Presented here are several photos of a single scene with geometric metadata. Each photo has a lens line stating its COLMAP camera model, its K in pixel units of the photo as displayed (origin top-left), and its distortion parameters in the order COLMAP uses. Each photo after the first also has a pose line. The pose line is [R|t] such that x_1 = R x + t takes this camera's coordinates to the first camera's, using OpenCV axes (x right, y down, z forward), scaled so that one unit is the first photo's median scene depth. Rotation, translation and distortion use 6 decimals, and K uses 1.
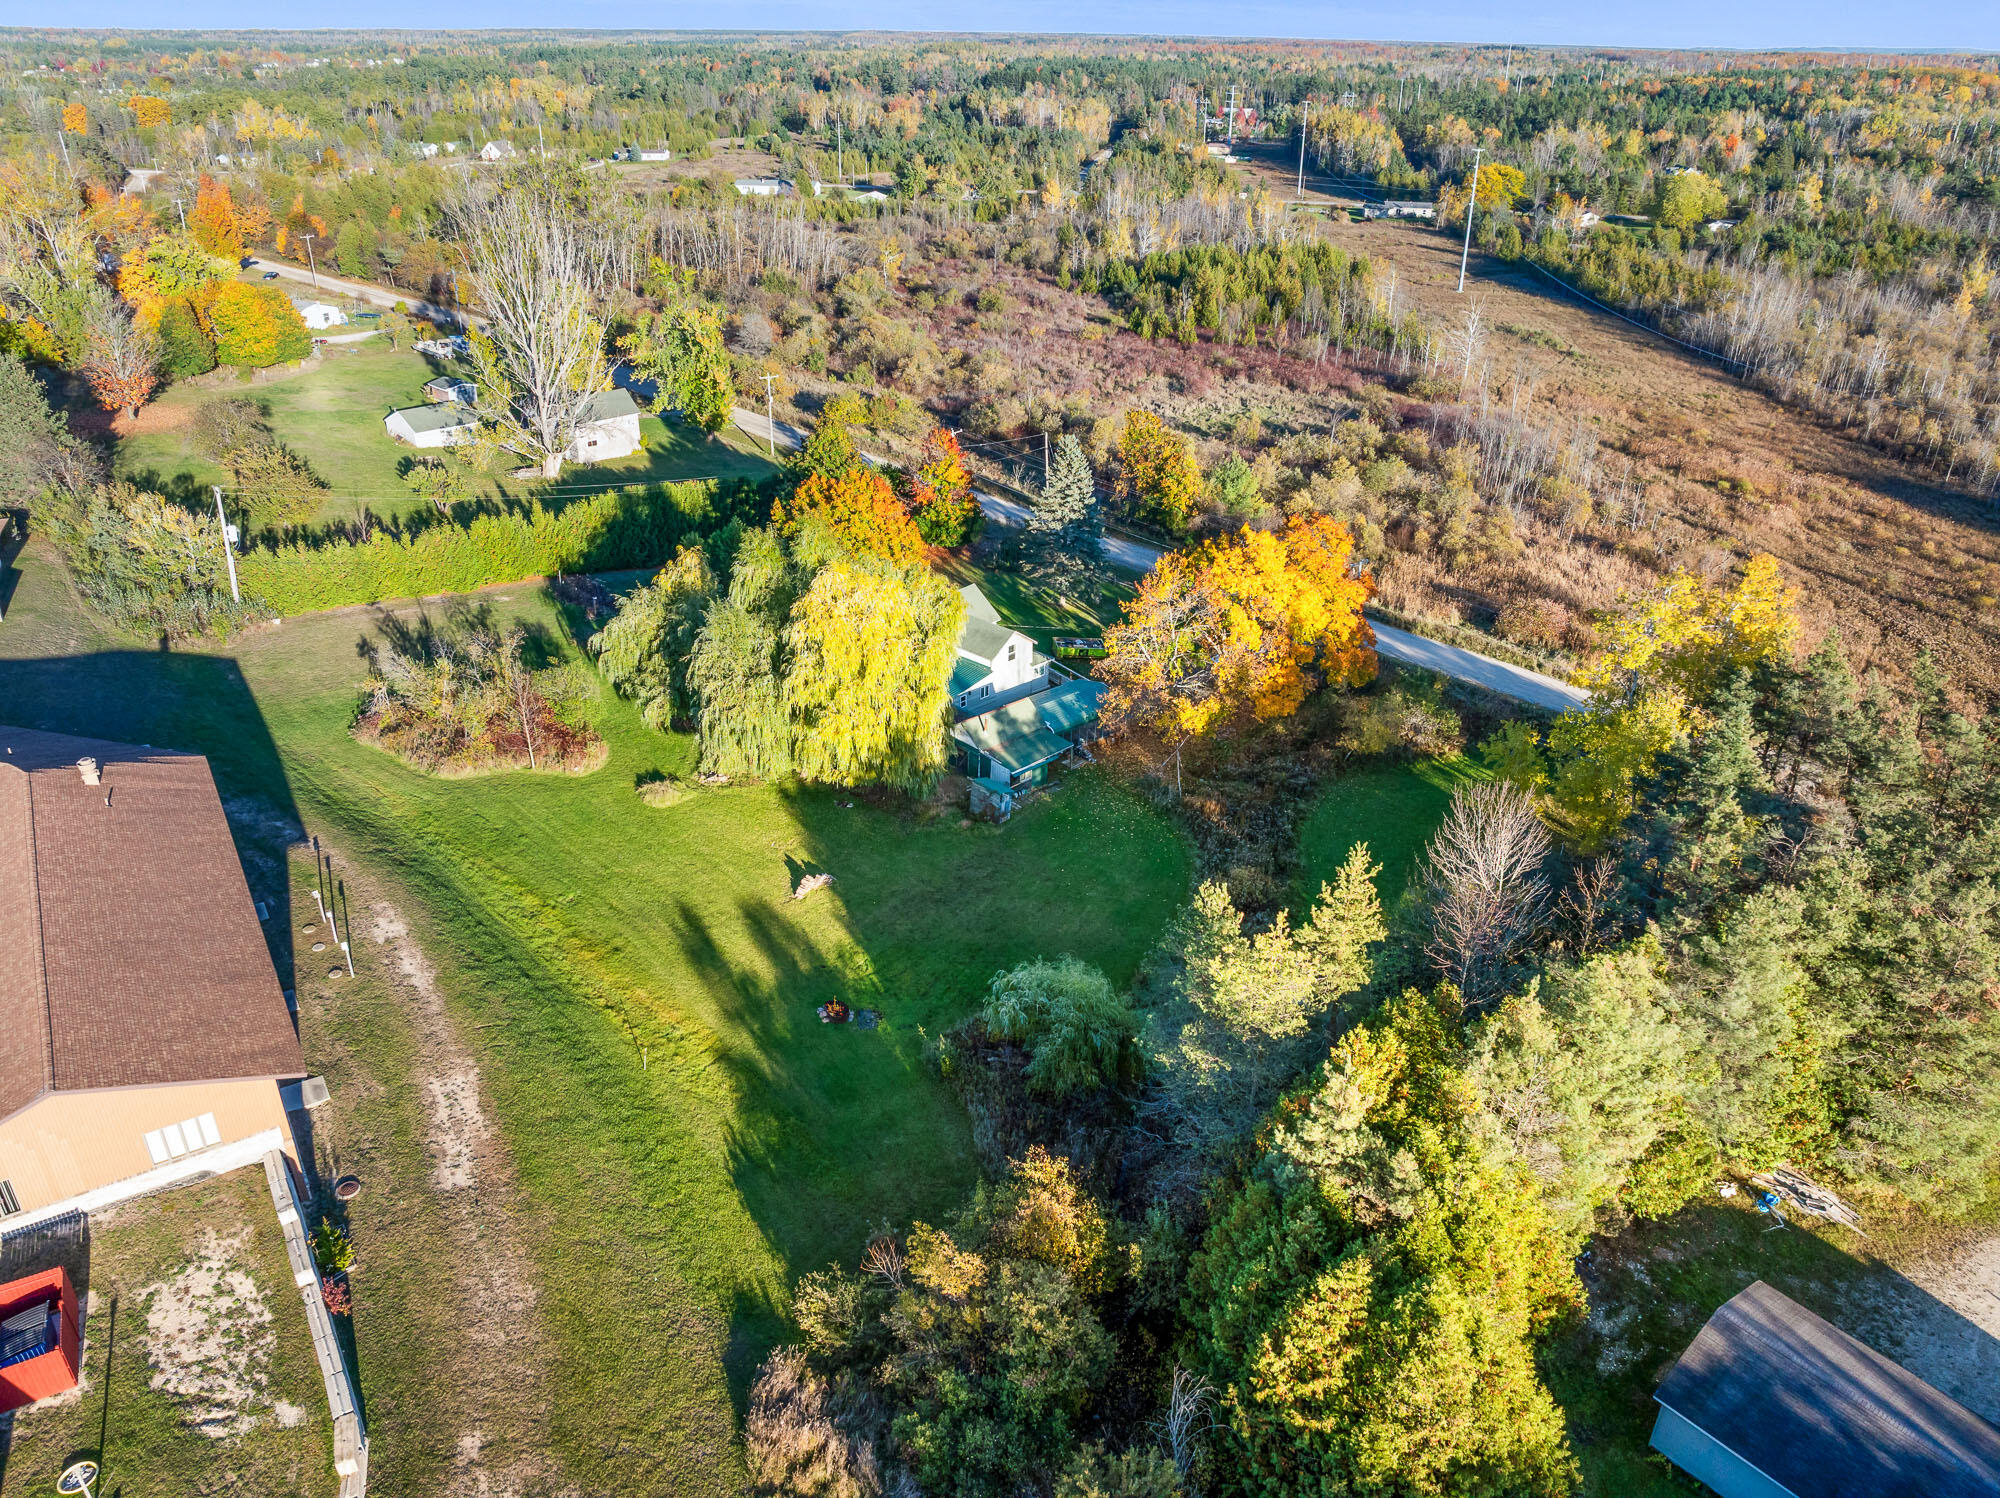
lens RADIAL K [[1434.0, 0, 1001.4], [0, 1434.0, 747.7], [0, 0, 1]] dist [-0.031408, -0.000803]
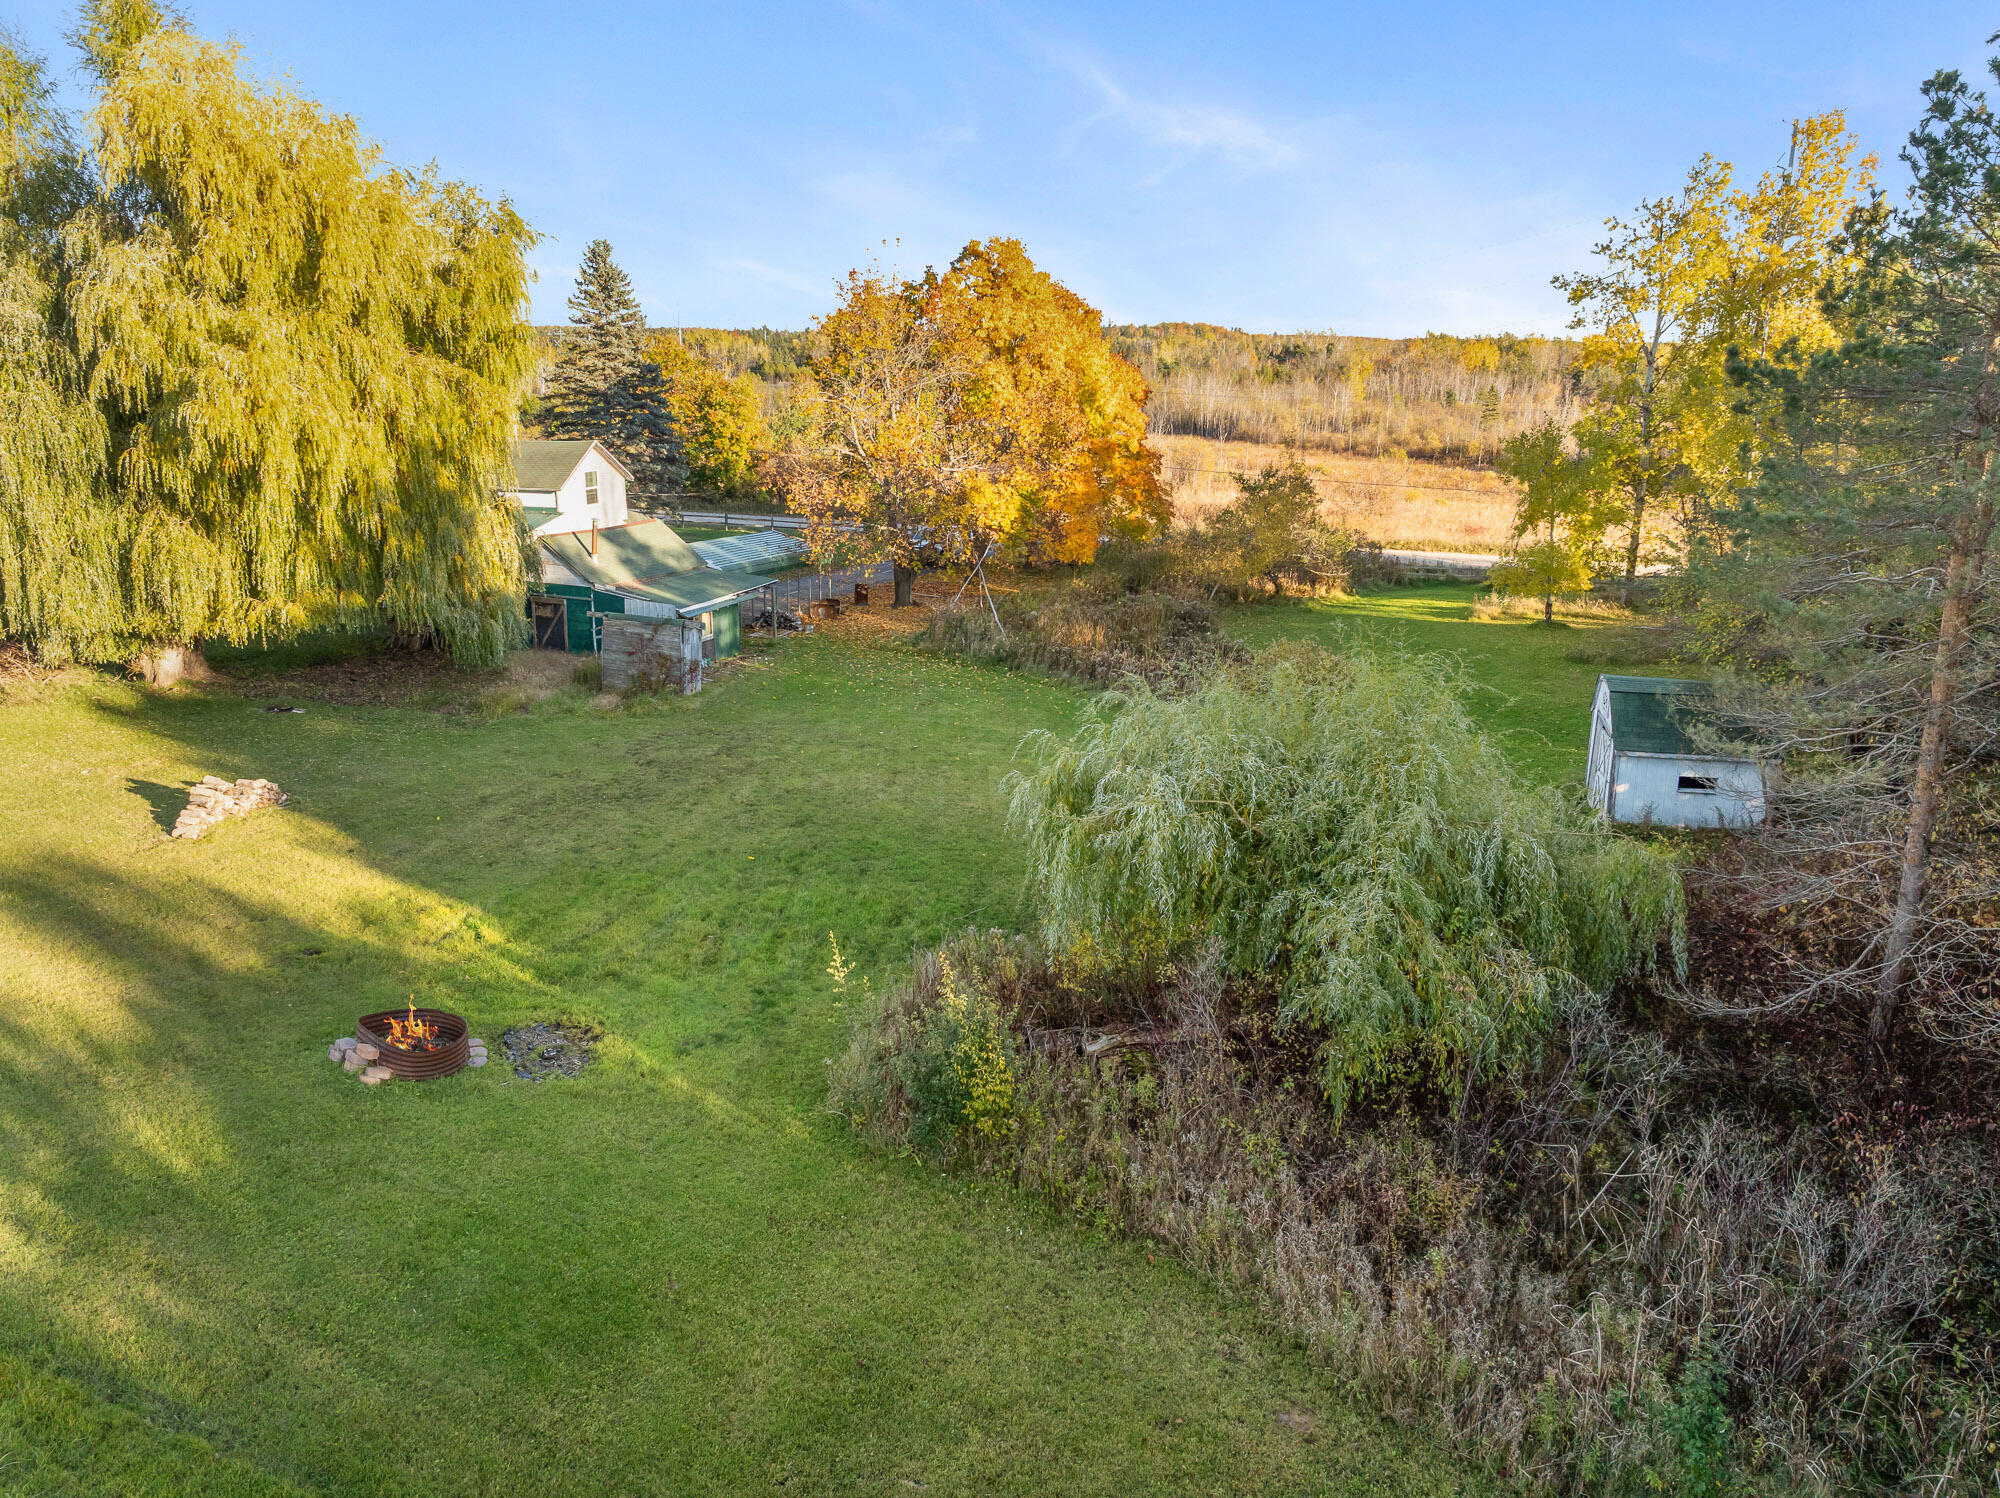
lens RADIAL K [[1434.0, 0, 999.5], [0, 1434.0, 753.4], [0, 0, 1]] dist [-0.031408, -0.000803]
pose [[0.906738, -0.121580, 0.403788, -0.098218], [0.193237, 0.970881, -0.141596, 0.159712], [-0.374815, 0.206417, 0.903828, 0.613945]]
